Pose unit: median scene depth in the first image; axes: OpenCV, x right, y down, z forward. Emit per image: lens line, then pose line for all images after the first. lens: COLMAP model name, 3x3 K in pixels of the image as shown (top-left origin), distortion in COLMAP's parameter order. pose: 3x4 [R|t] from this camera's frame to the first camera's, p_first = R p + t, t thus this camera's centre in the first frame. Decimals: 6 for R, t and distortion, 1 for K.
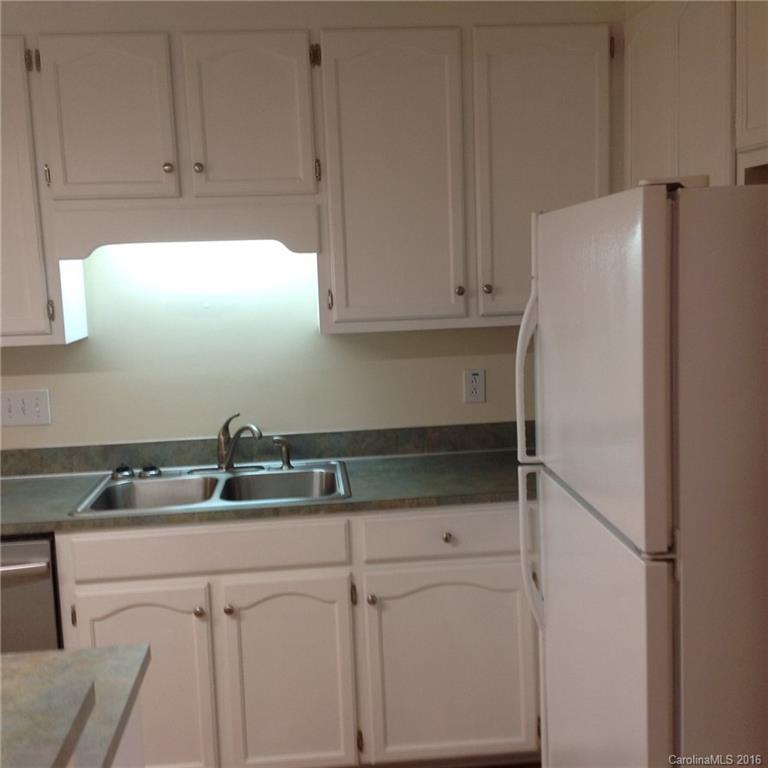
lens RADIAL K [[998.0, 0, 385.8], [0, 998.0, 383.8], [0, 0, 1]] dist [0.067537, 0.000000]
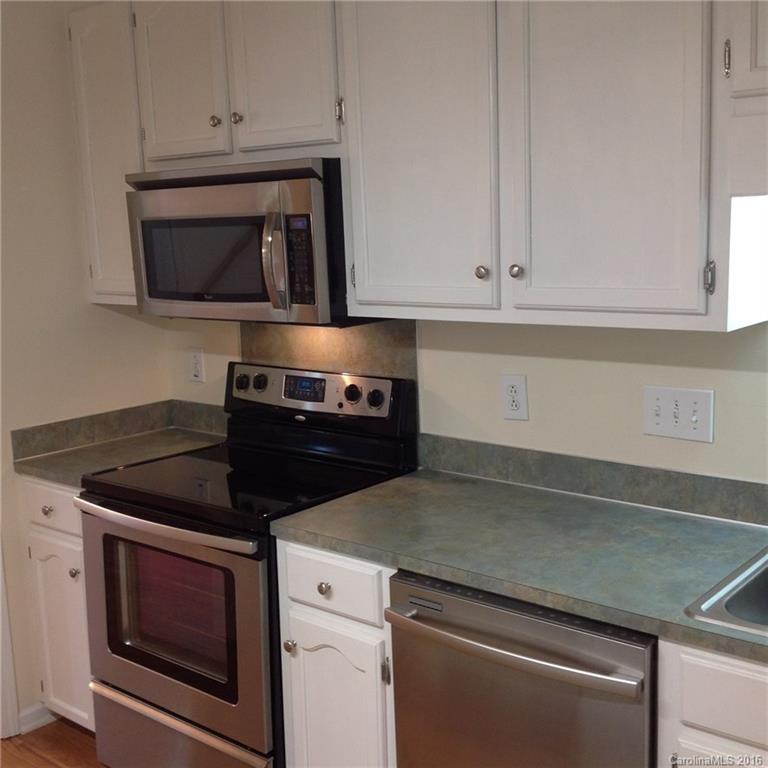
lens RADIAL K [[998.0, 0, 386.5], [0, 998.0, 388.2], [0, 0, 1]] dist [0.067537, 0.000000]
pose [[0.719369, 0.125651, -0.683169, -0.037862], [-0.075397, 0.991817, 0.103027, -0.054242], [0.690524, -0.022606, 0.722956, 0.402945]]
